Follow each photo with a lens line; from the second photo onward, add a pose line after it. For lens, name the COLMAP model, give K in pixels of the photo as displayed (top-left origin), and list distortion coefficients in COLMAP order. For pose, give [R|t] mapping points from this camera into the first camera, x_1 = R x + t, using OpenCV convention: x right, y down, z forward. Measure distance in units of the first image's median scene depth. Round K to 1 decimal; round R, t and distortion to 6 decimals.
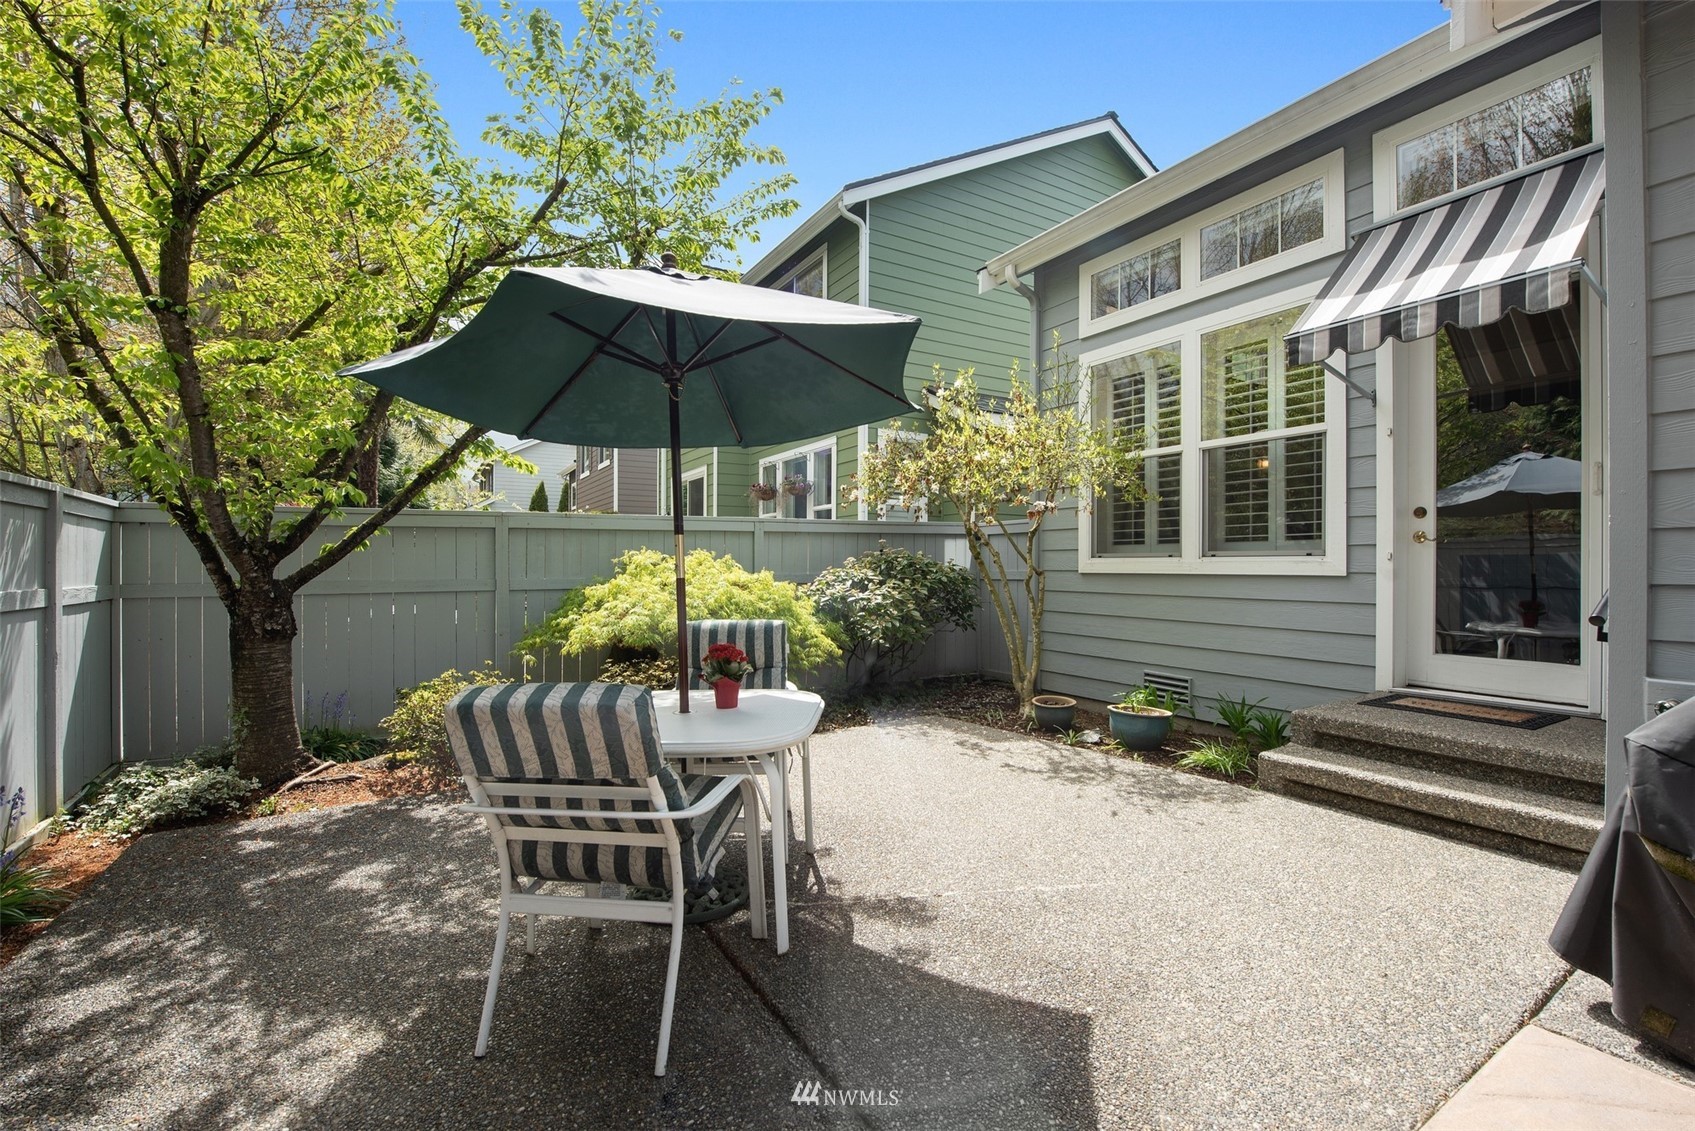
lens RADIAL K [[740.8, 0, 860.2], [0, 740.8, 567.1], [0, 0, 1]] dist [-0.021090, -0.000663]
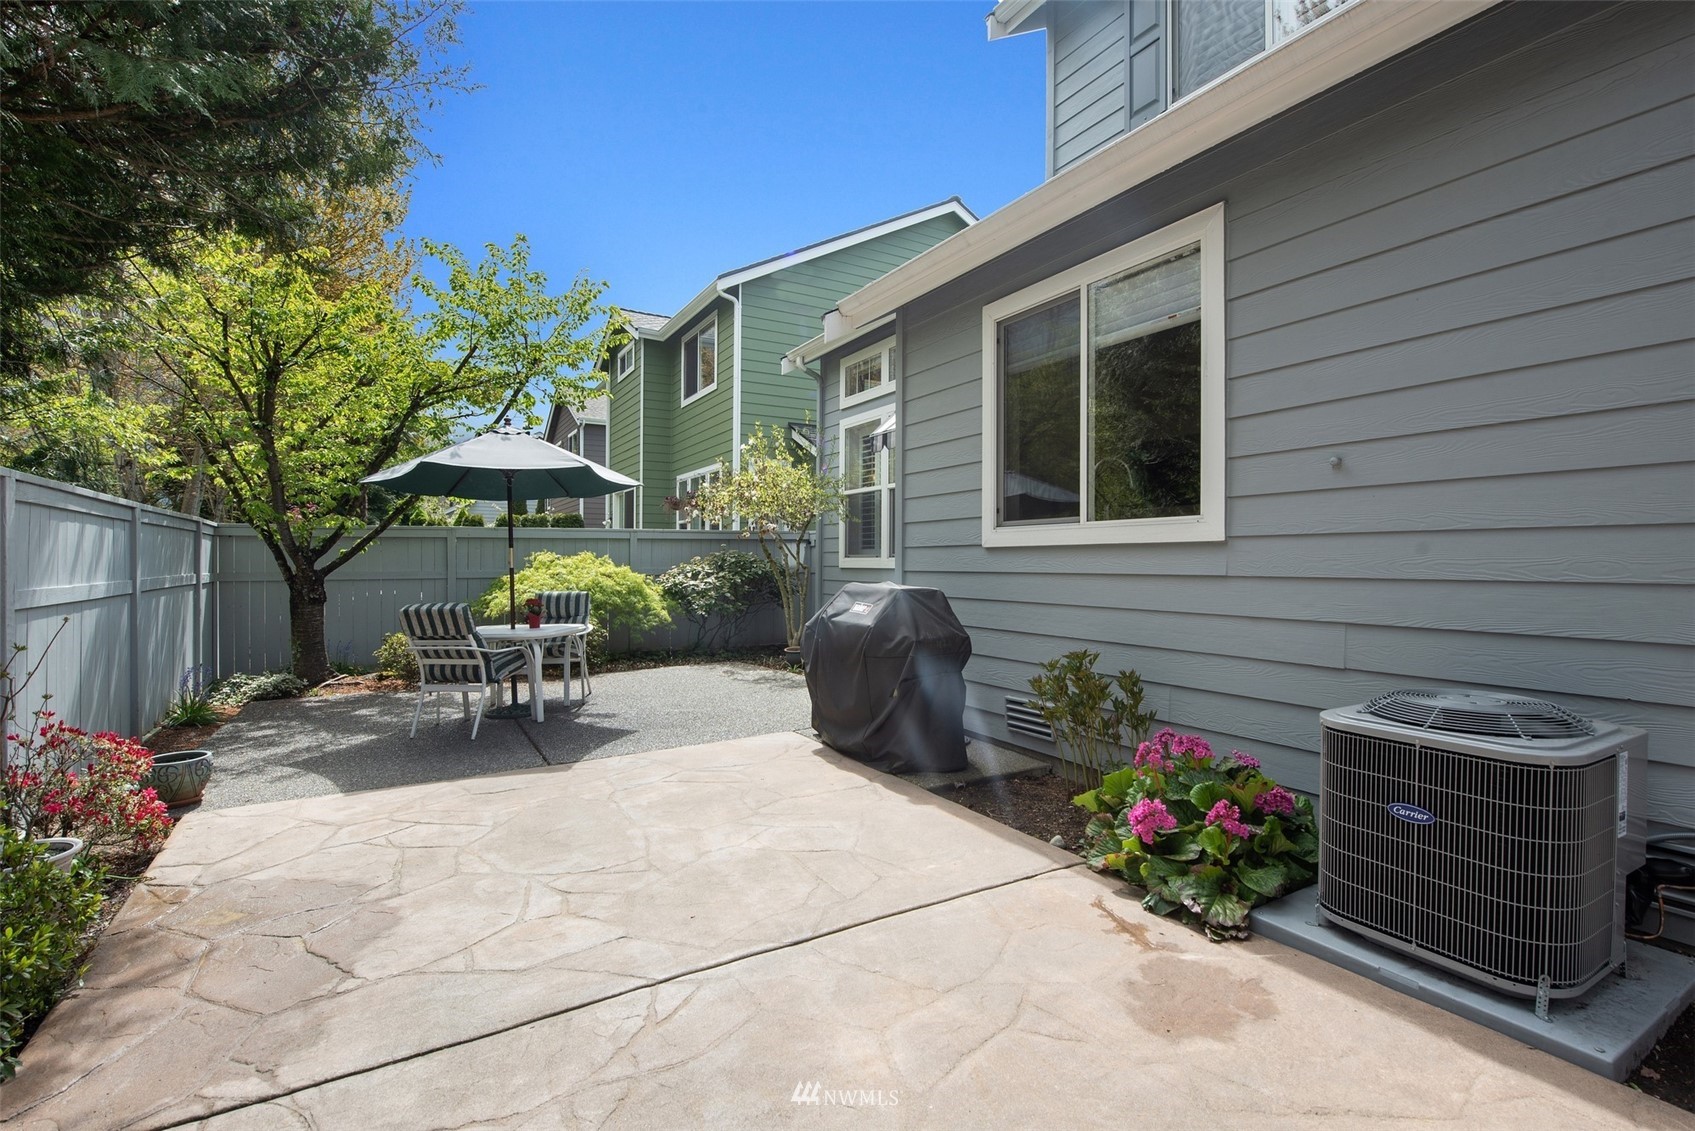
lens RADIAL K [[740.8, 0, 836.7], [0, 740.8, 566.8], [0, 0, 1]] dist [-0.021090, -0.000663]
pose [[0.999939, 0.001826, -0.010849, 0.445281], [-0.001786, 0.999991, 0.003734, 0.001060], [0.010855, -0.003714, 0.999934, -0.702549]]
